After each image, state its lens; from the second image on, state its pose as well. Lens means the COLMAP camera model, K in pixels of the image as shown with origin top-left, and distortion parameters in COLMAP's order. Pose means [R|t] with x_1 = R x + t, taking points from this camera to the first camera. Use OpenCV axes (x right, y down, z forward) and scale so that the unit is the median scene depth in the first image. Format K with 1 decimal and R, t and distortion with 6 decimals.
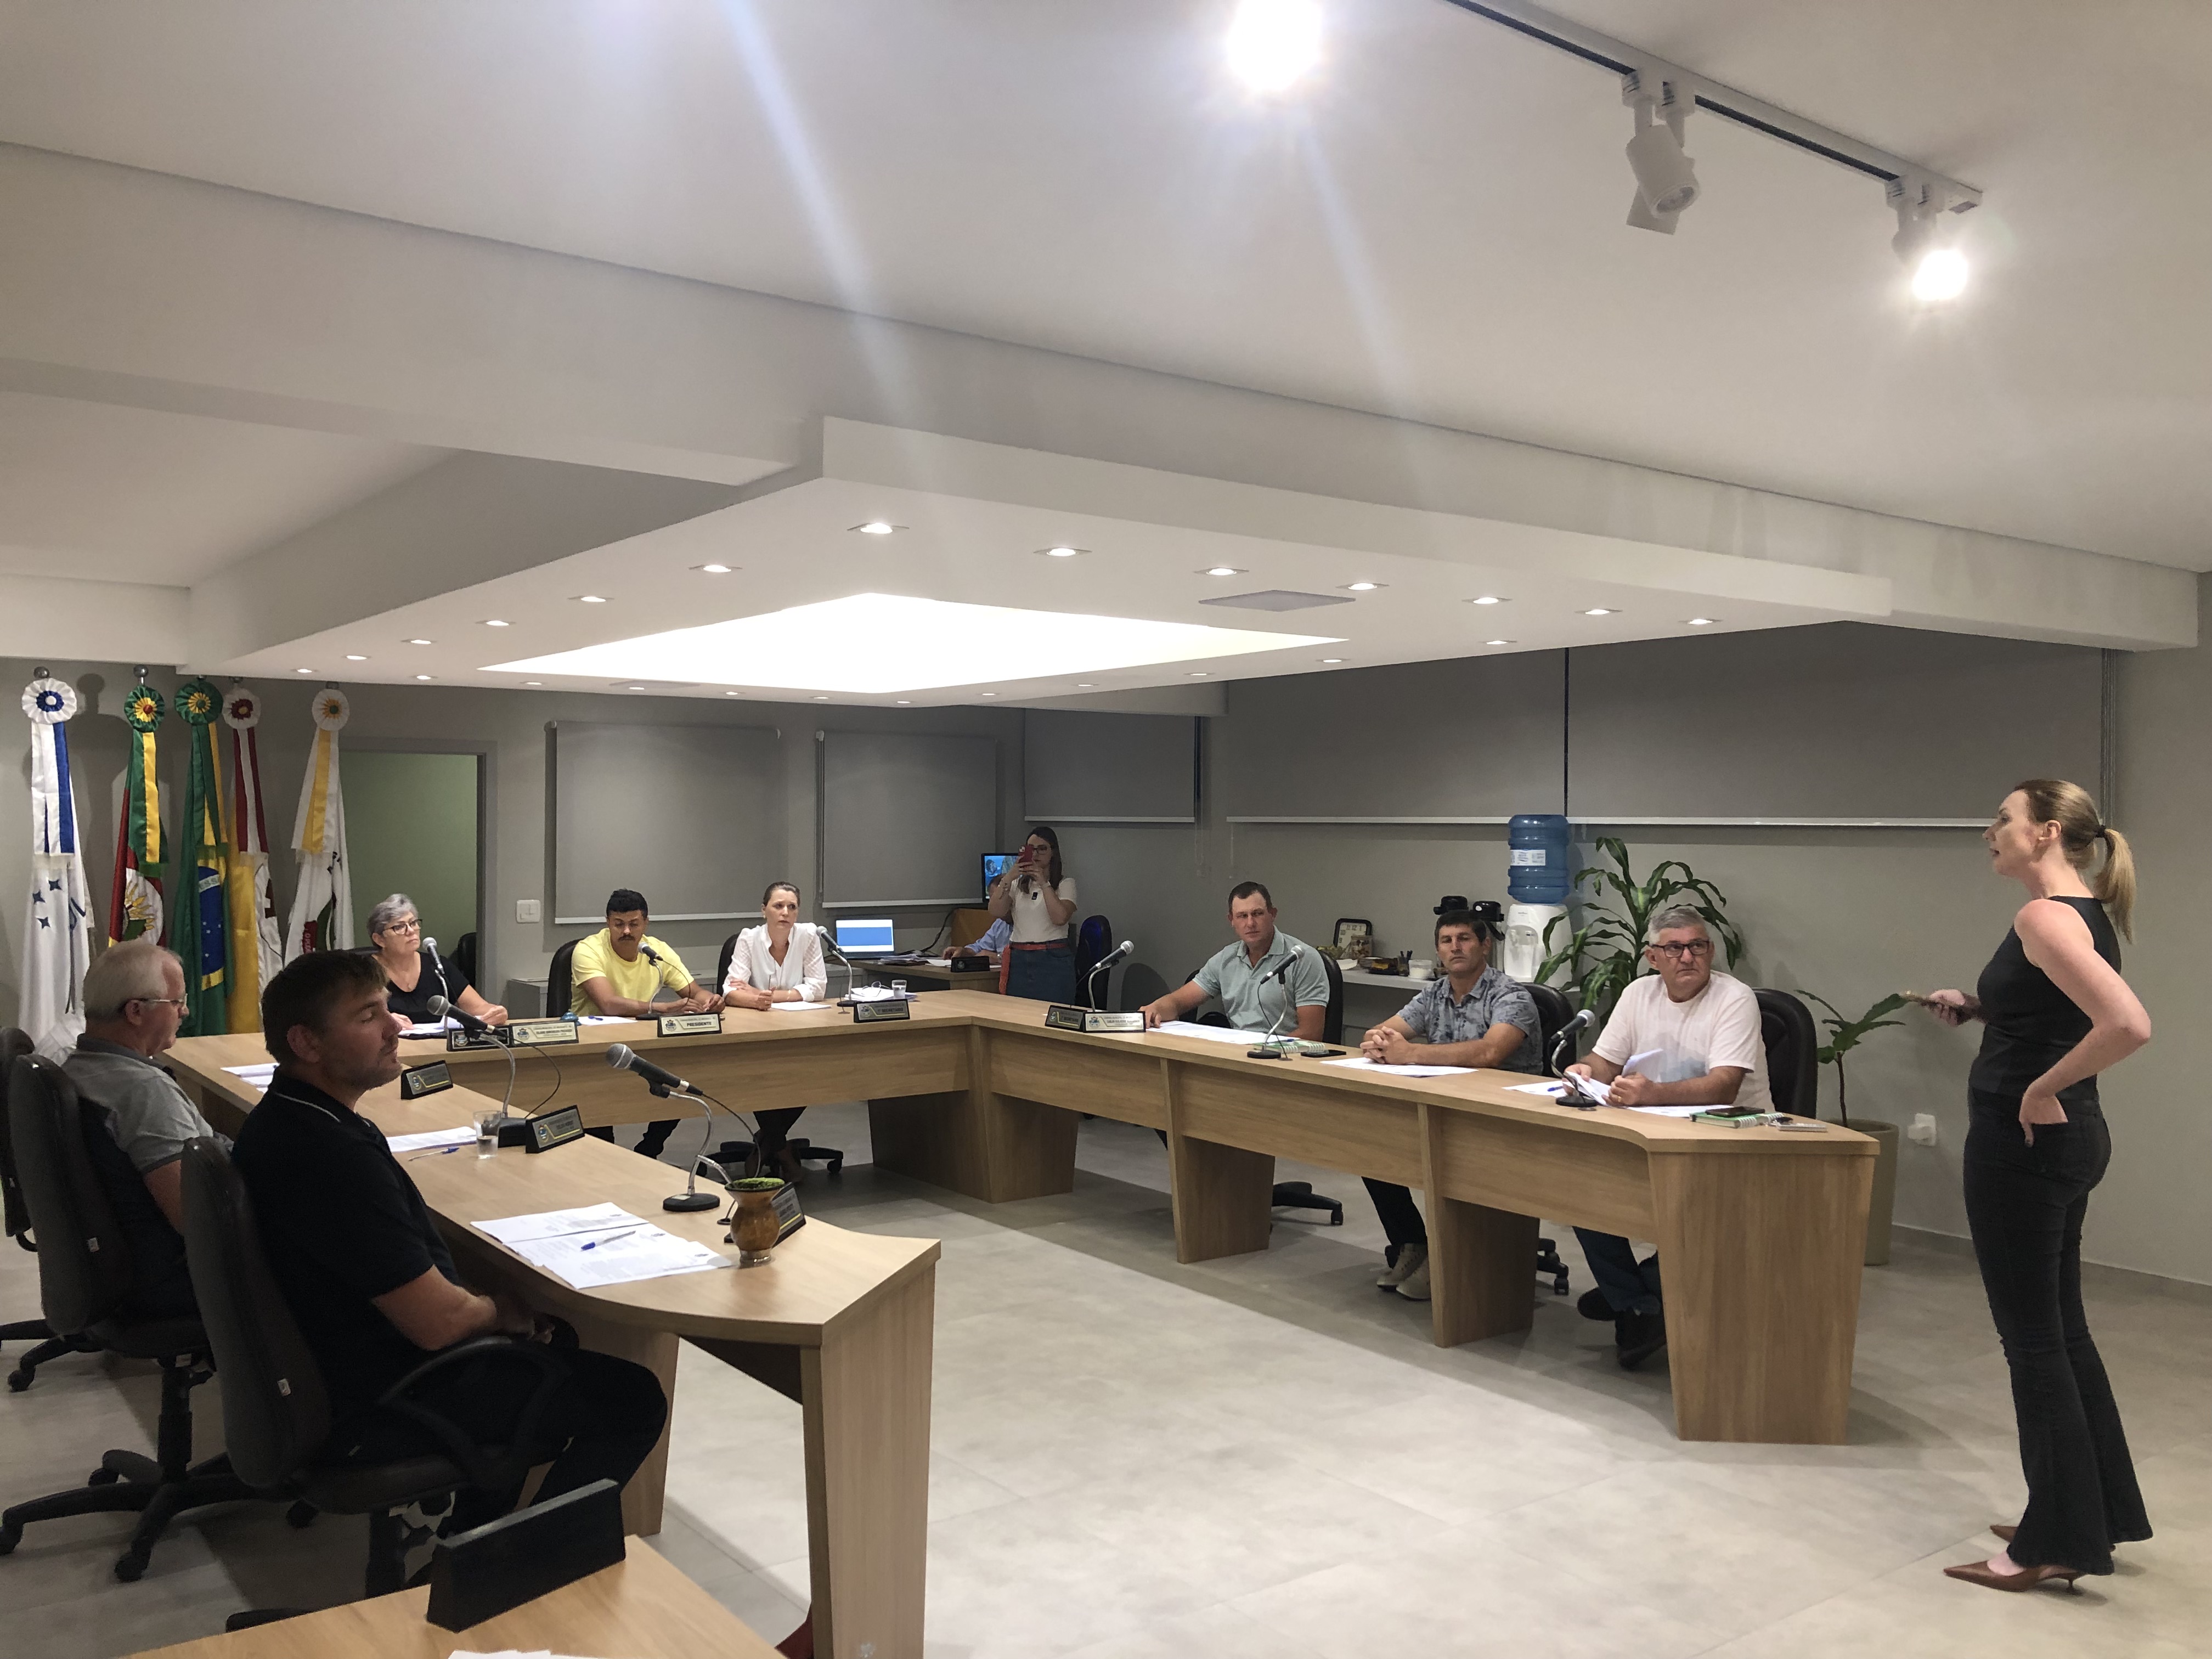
lens RADIAL K [[1821.1, 0, 1095.1], [0, 1821.1, 835.7], [0, 0, 1]] dist [0.043306, -0.053083]
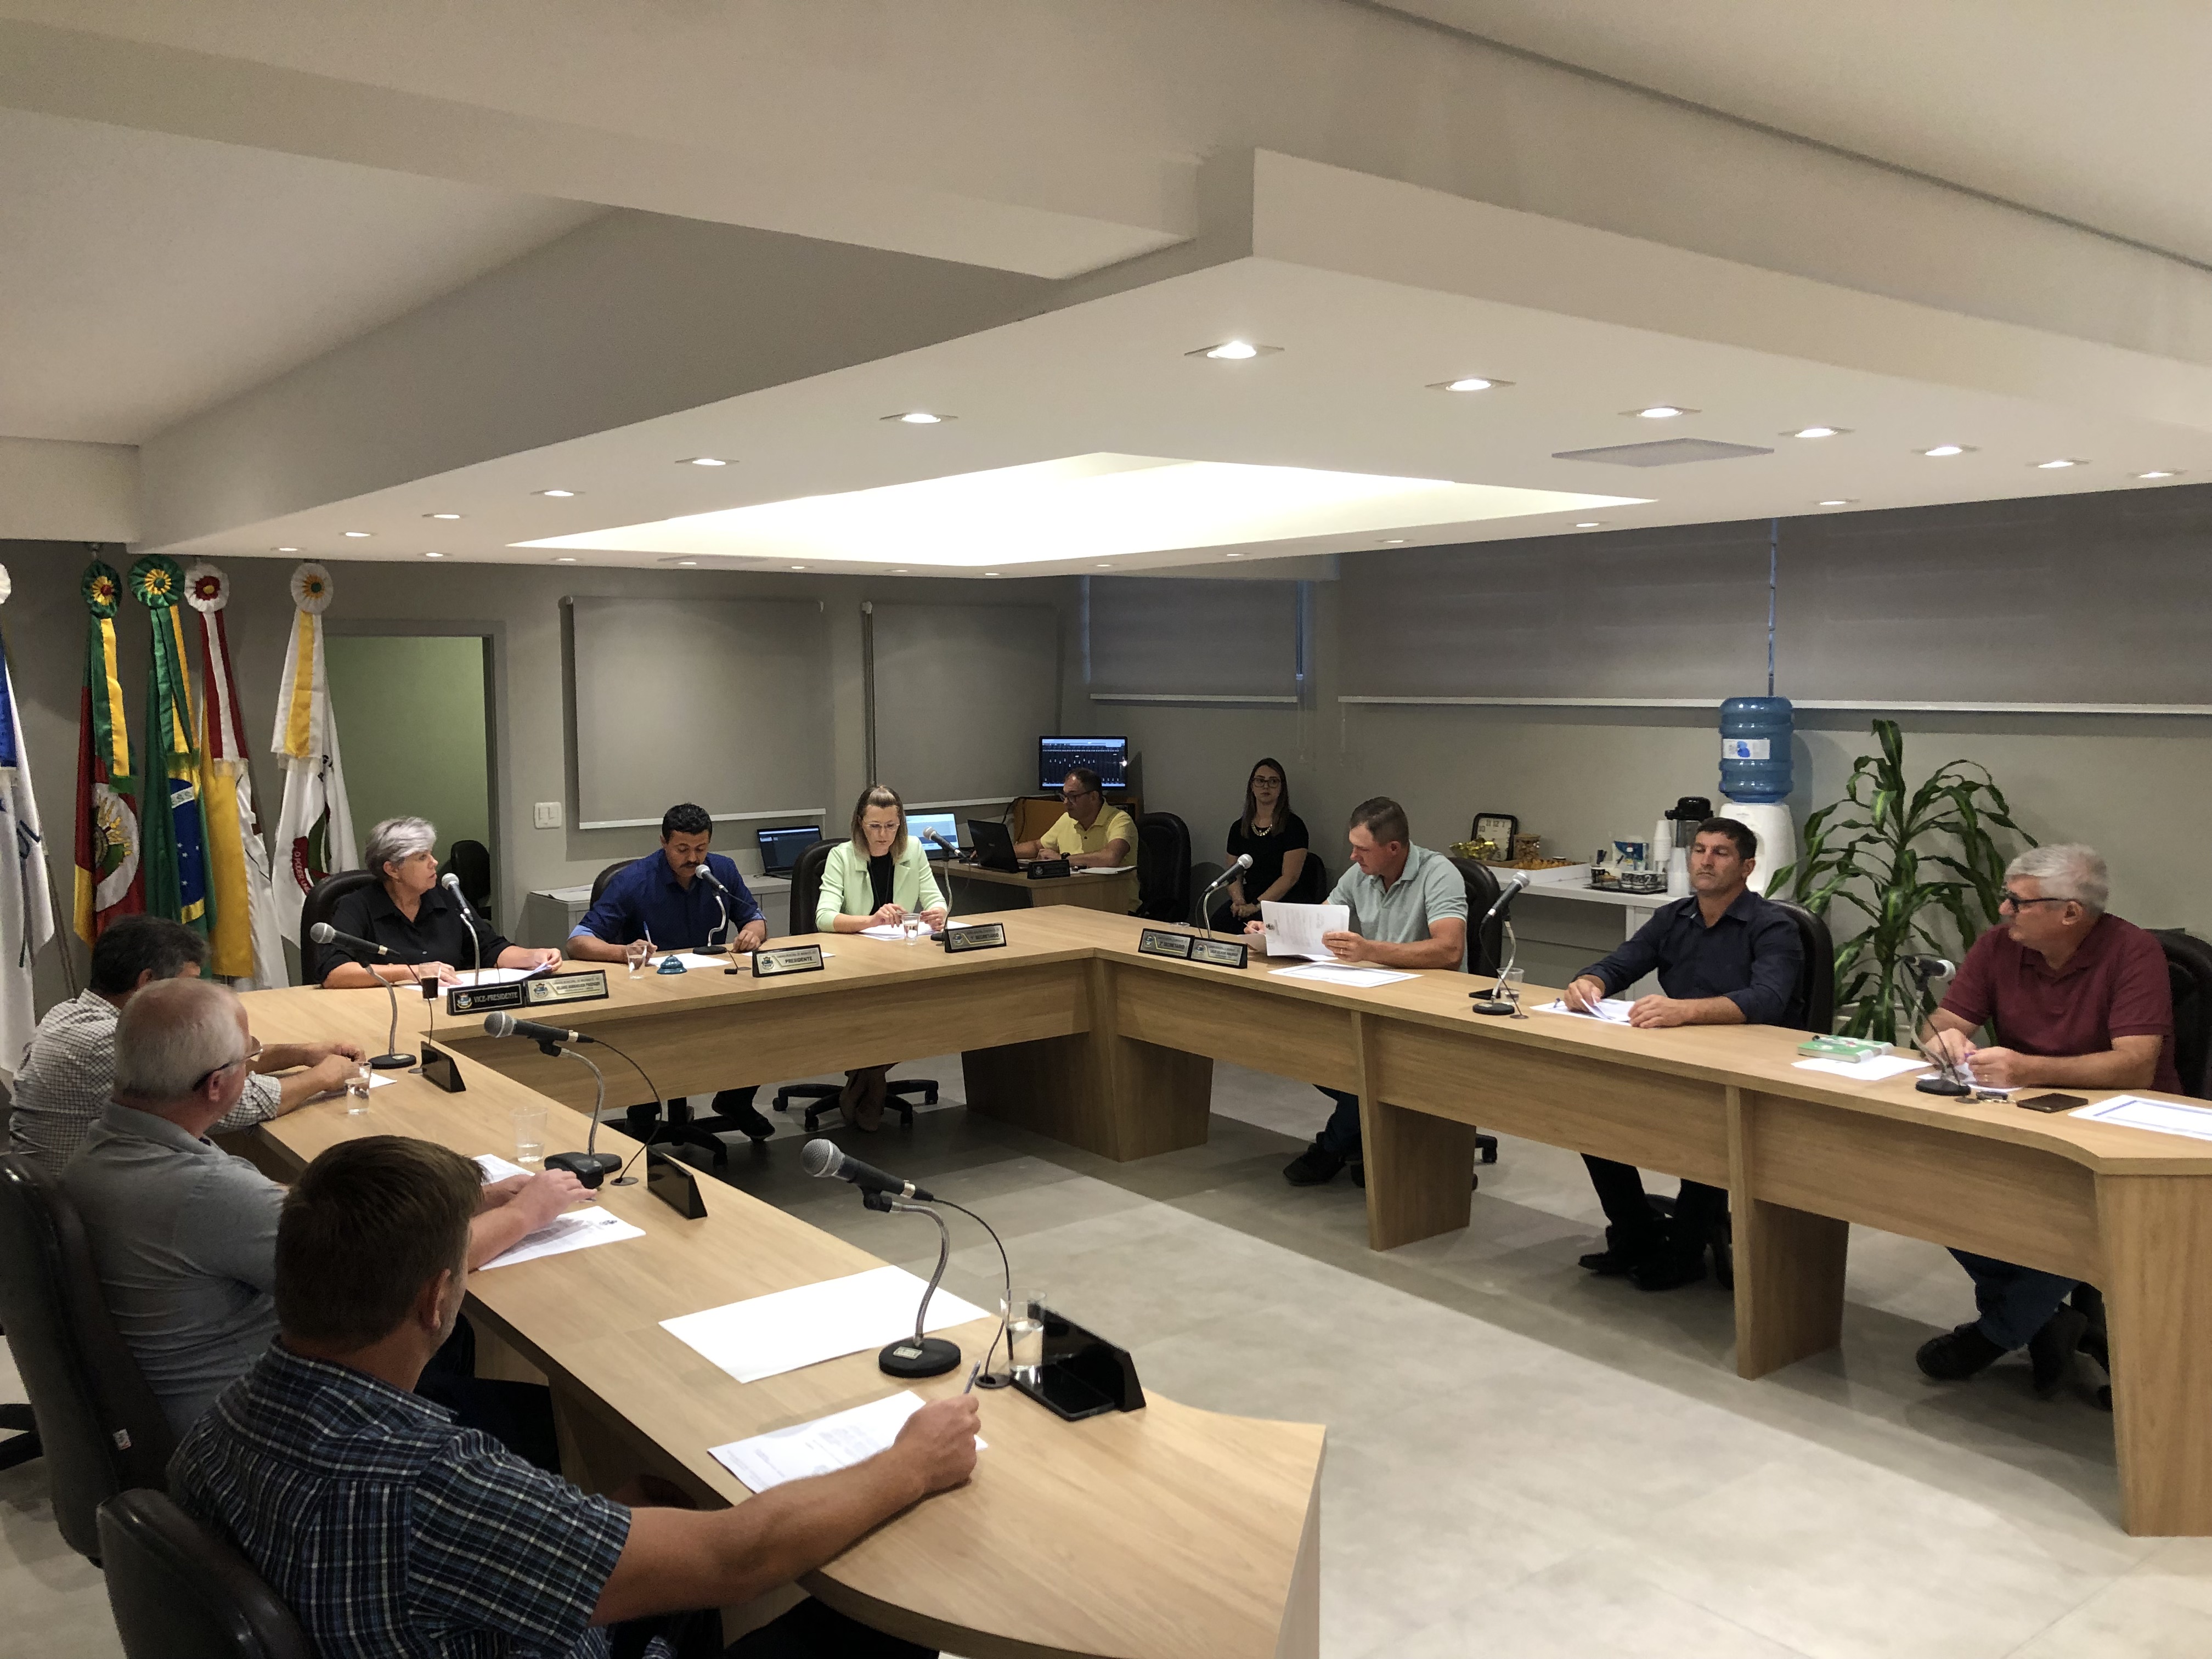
lens RADIAL K [[1821.1, 0, 1101.6], [0, 1821.1, 830.3], [0, 0, 1]] dist [0.043306, -0.053083]
pose [[0.999710, -0.013931, 0.019656, -0.095736], [0.012312, 0.996701, 0.080226, -0.028118], [-0.020709, -0.079960, 0.996583, 0.186332]]
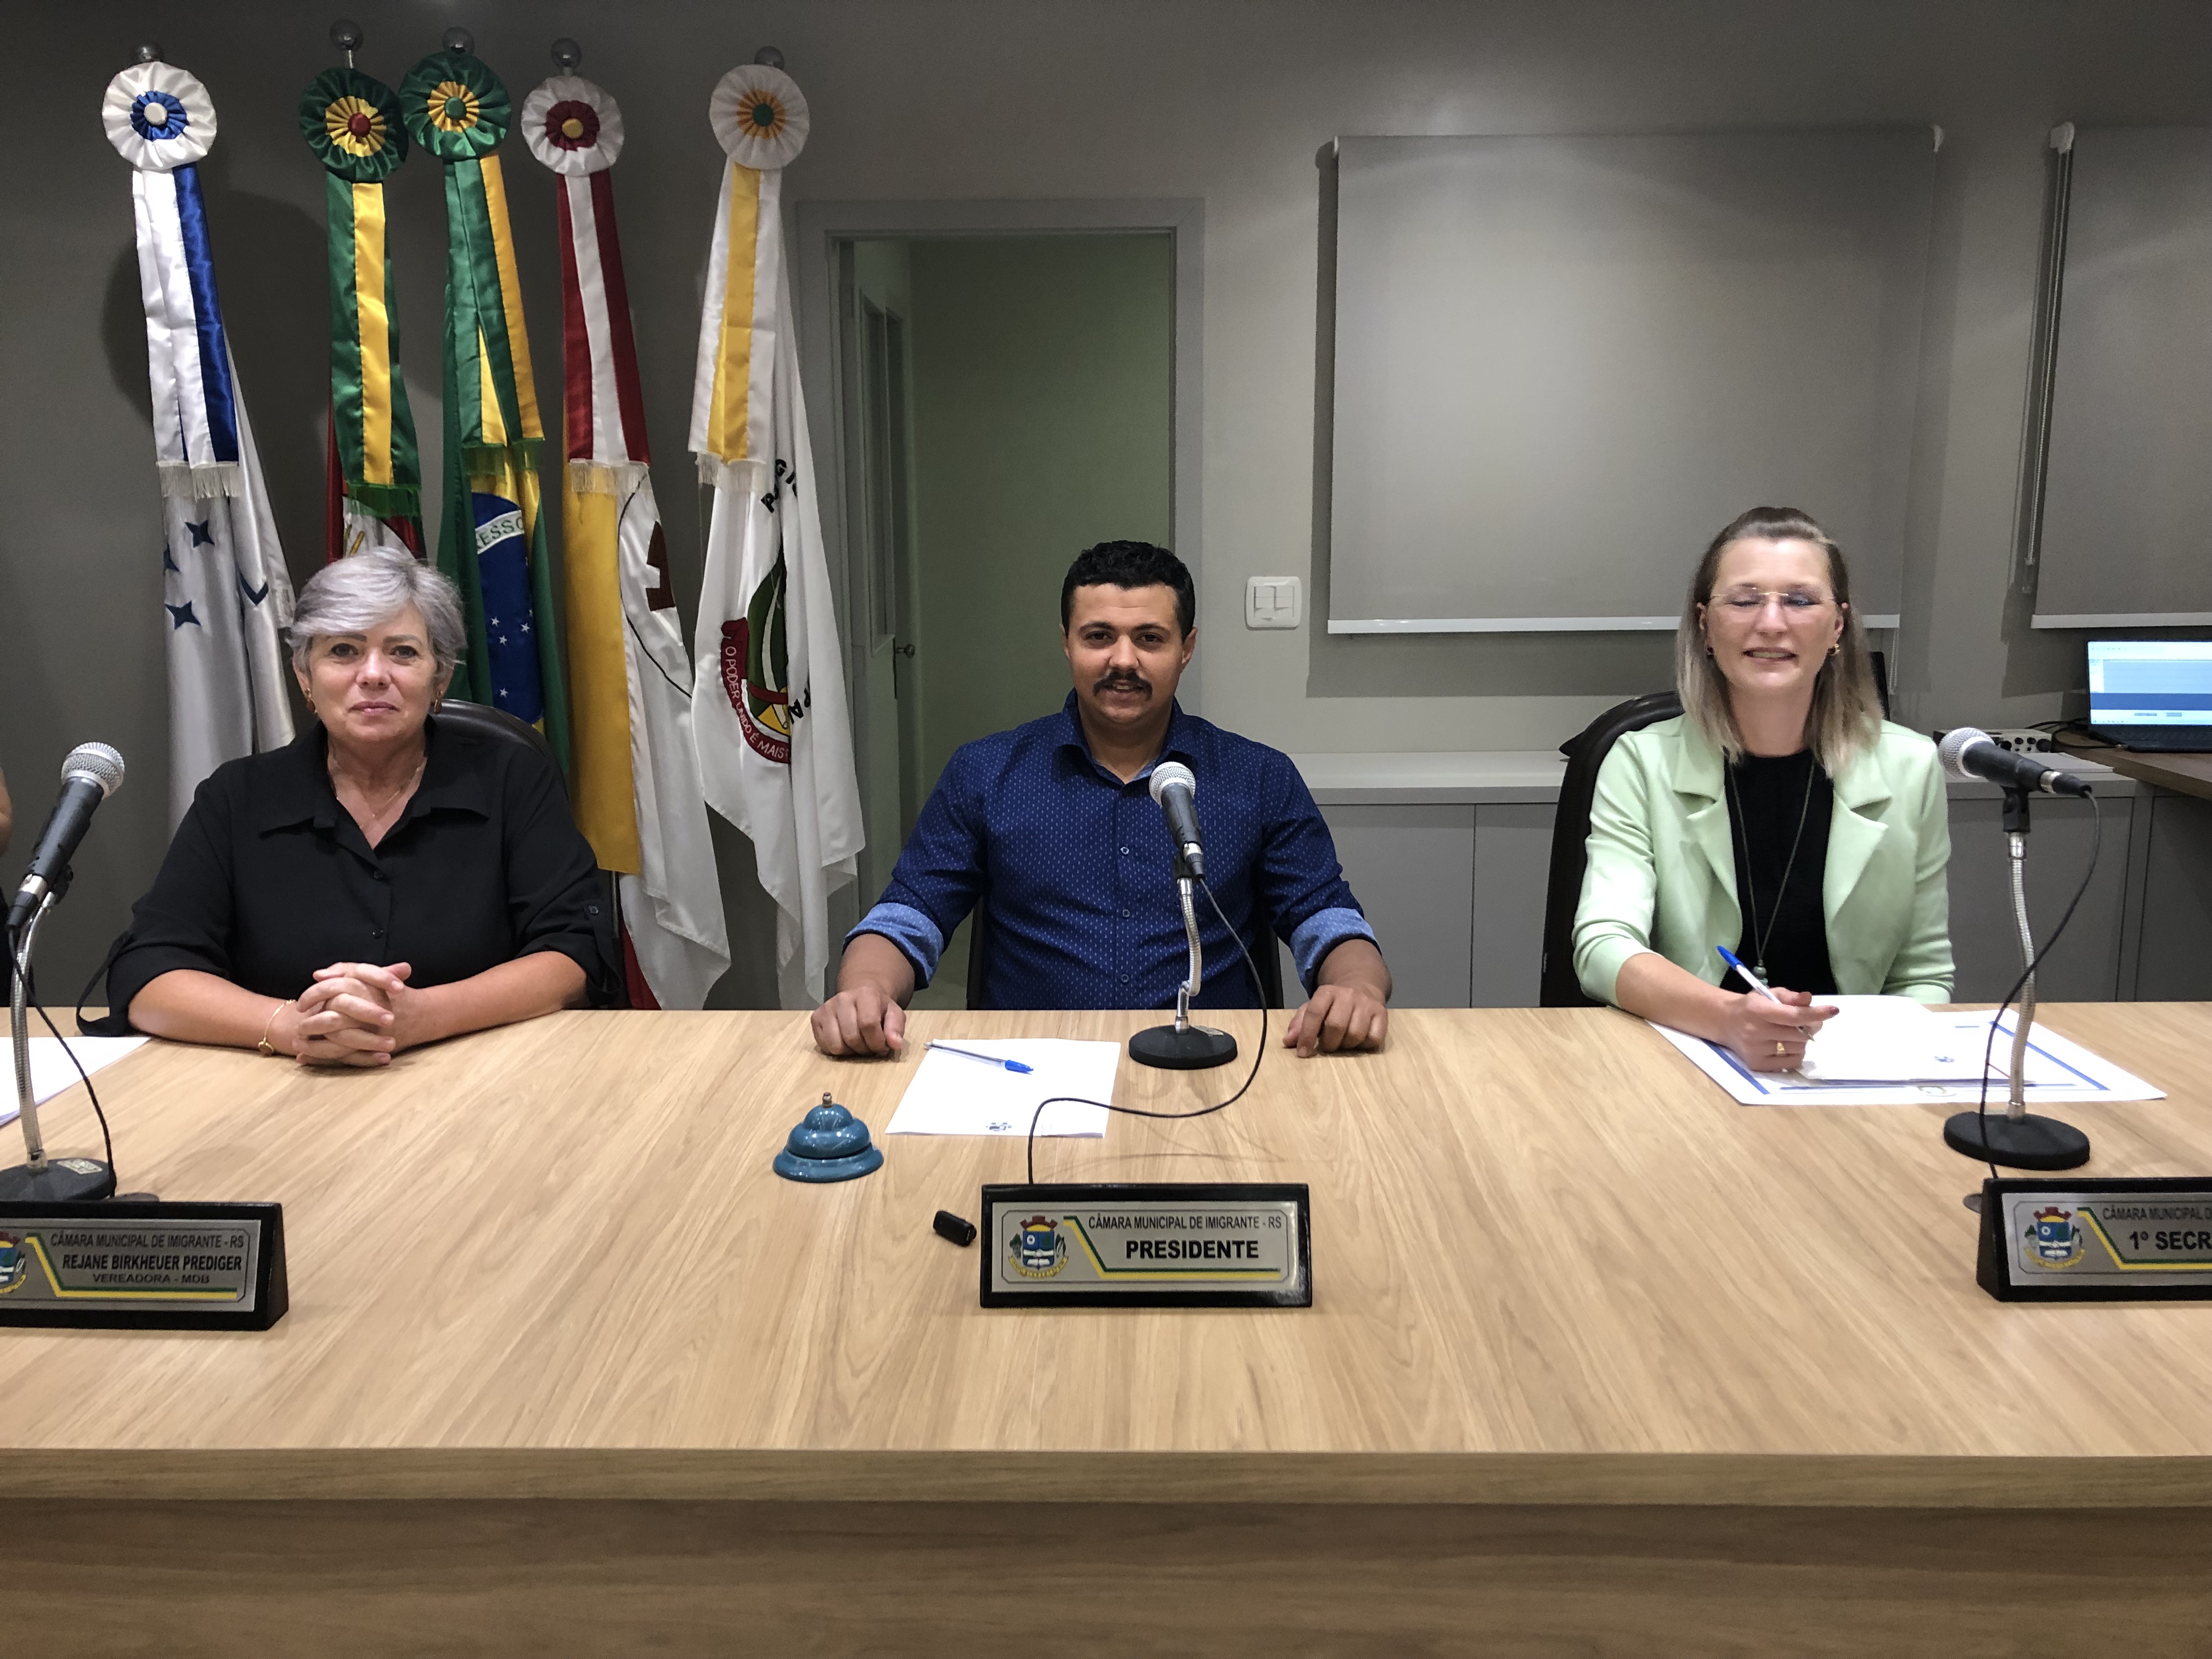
lens RADIAL K [[1821.1, 0, 1104.6], [0, 1821.1, 793.2], [0, 0, 1]] dist [0.043306, -0.053083]
pose [[0.795256, 0.091392, -0.599346, -0.118253], [0.008393, 0.986819, 0.161613, 0.023700], [0.606216, -0.133554, 0.784006, 0.948398]]
